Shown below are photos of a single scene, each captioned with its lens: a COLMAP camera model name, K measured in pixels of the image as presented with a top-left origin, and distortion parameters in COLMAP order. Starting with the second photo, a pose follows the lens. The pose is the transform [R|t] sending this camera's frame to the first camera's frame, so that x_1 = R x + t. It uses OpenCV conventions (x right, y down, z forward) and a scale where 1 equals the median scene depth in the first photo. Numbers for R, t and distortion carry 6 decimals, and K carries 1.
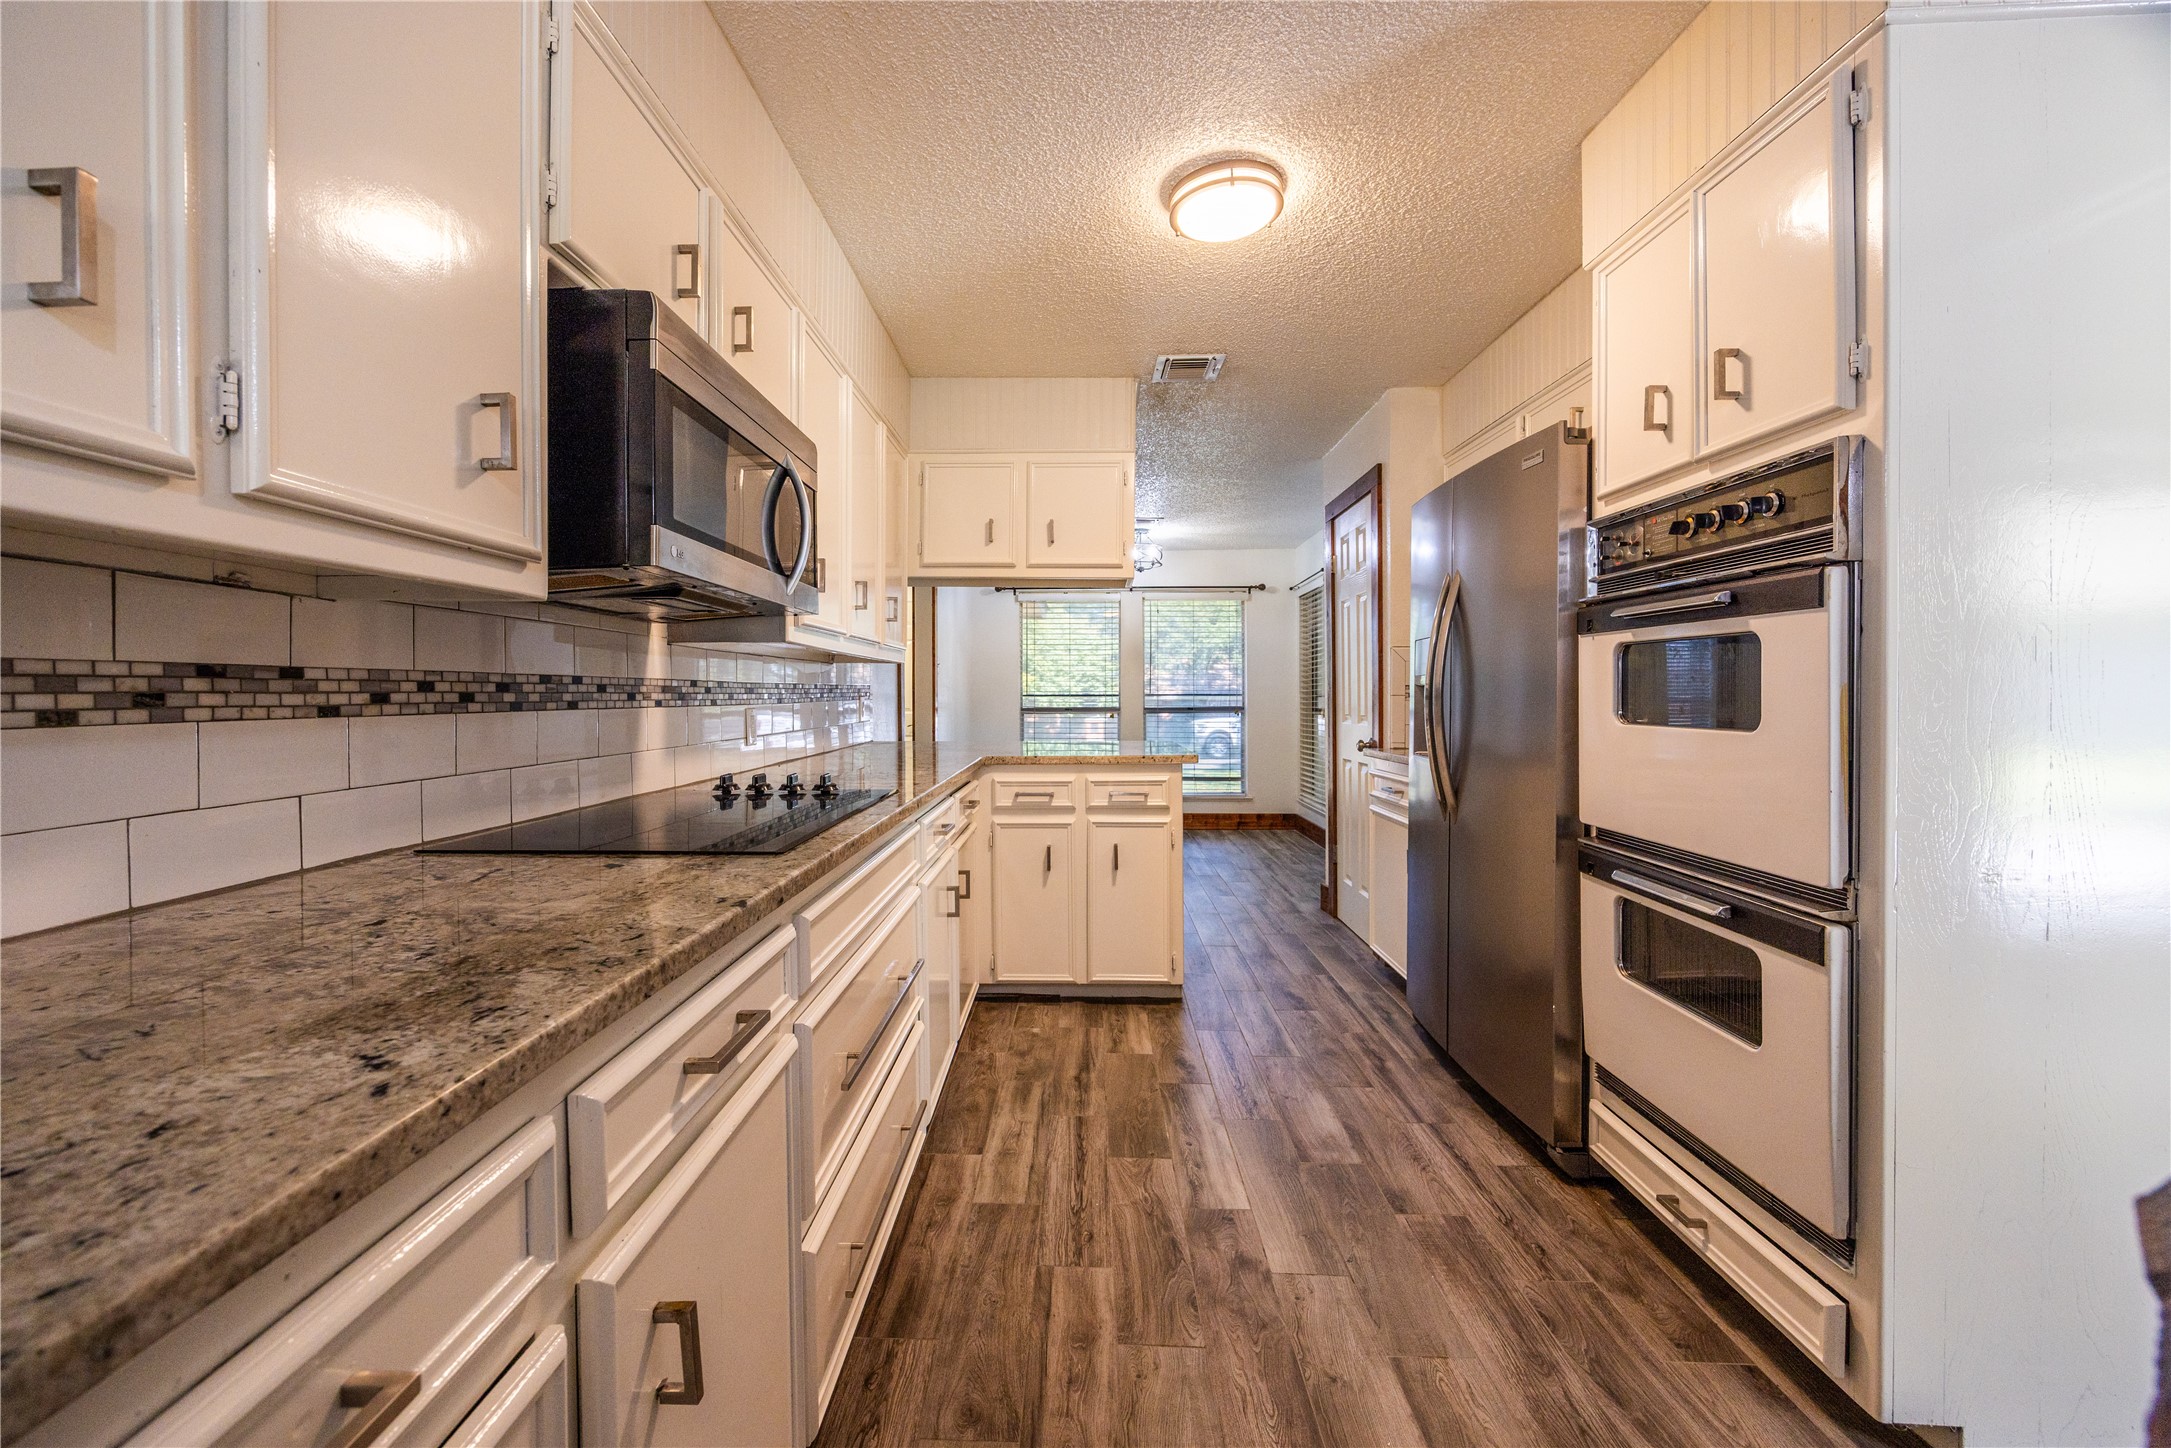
lens RADIAL K [[858.6, 0, 1085.5], [0, 858.6, 724.0], [0, 0, 1]] dist [-0.002939, 0.000295]
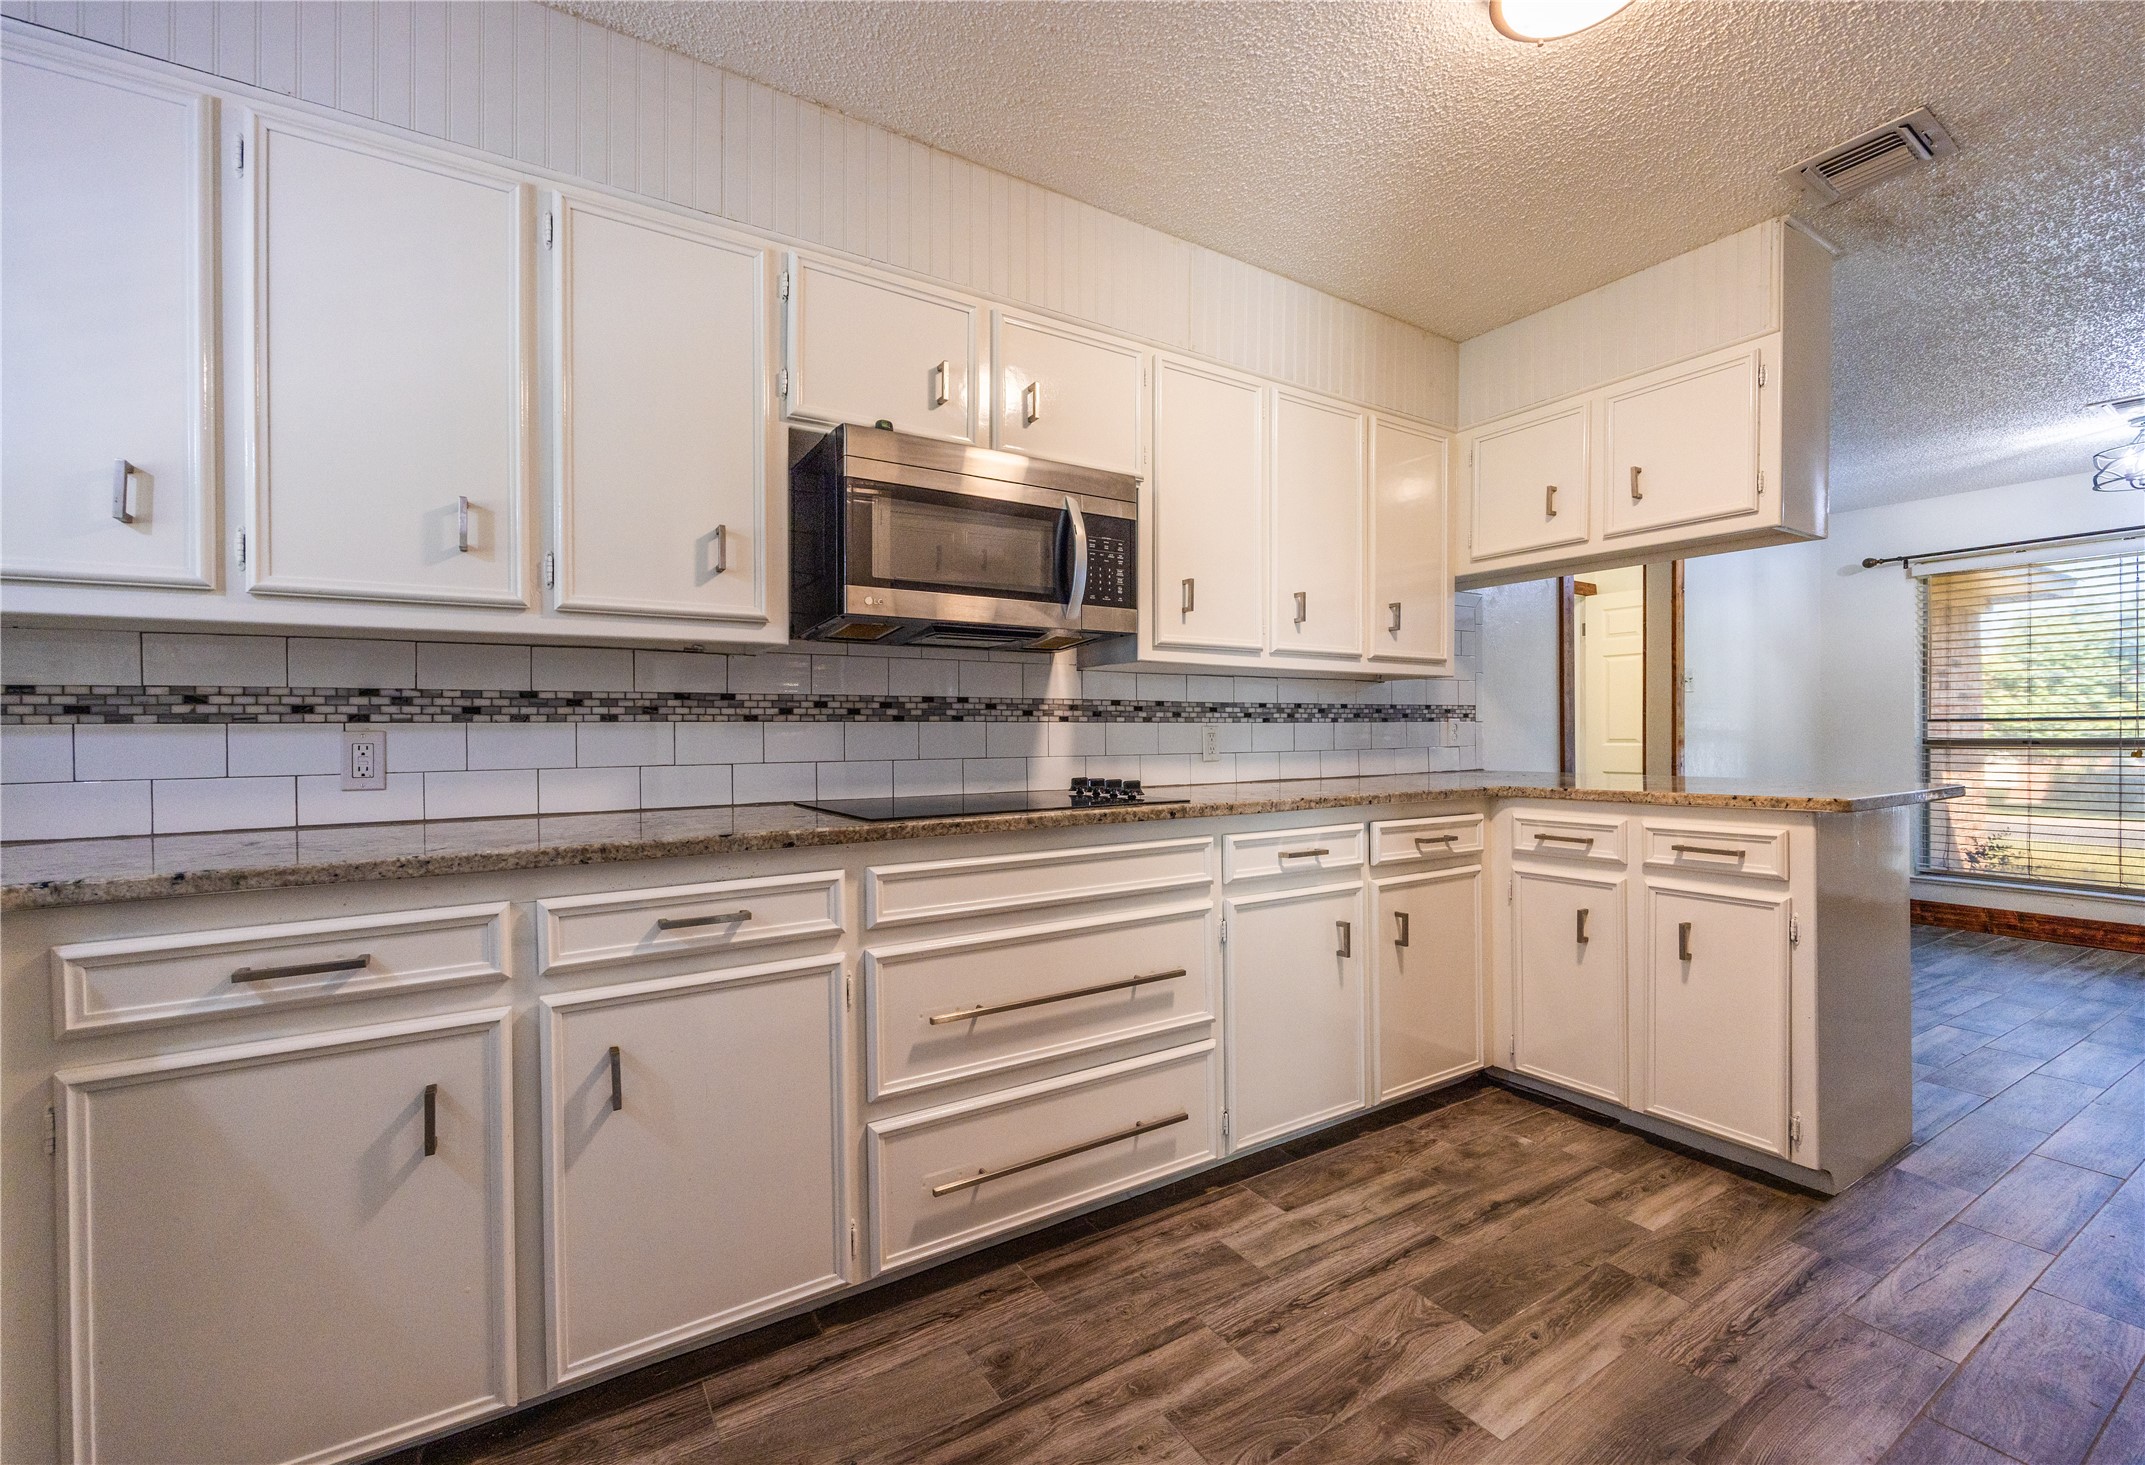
lens RADIAL K [[888.1, 0, 1022.6], [0, 888.1, 750.7], [0, 0, 1]] dist [-0.001035, 0.000051]
pose [[0.531127, 0.012091, -0.847206, 0.539870], [-0.021689, 0.999765, 0.000671, 0.021634], [0.847015, 0.018019, 0.531264, 0.268989]]
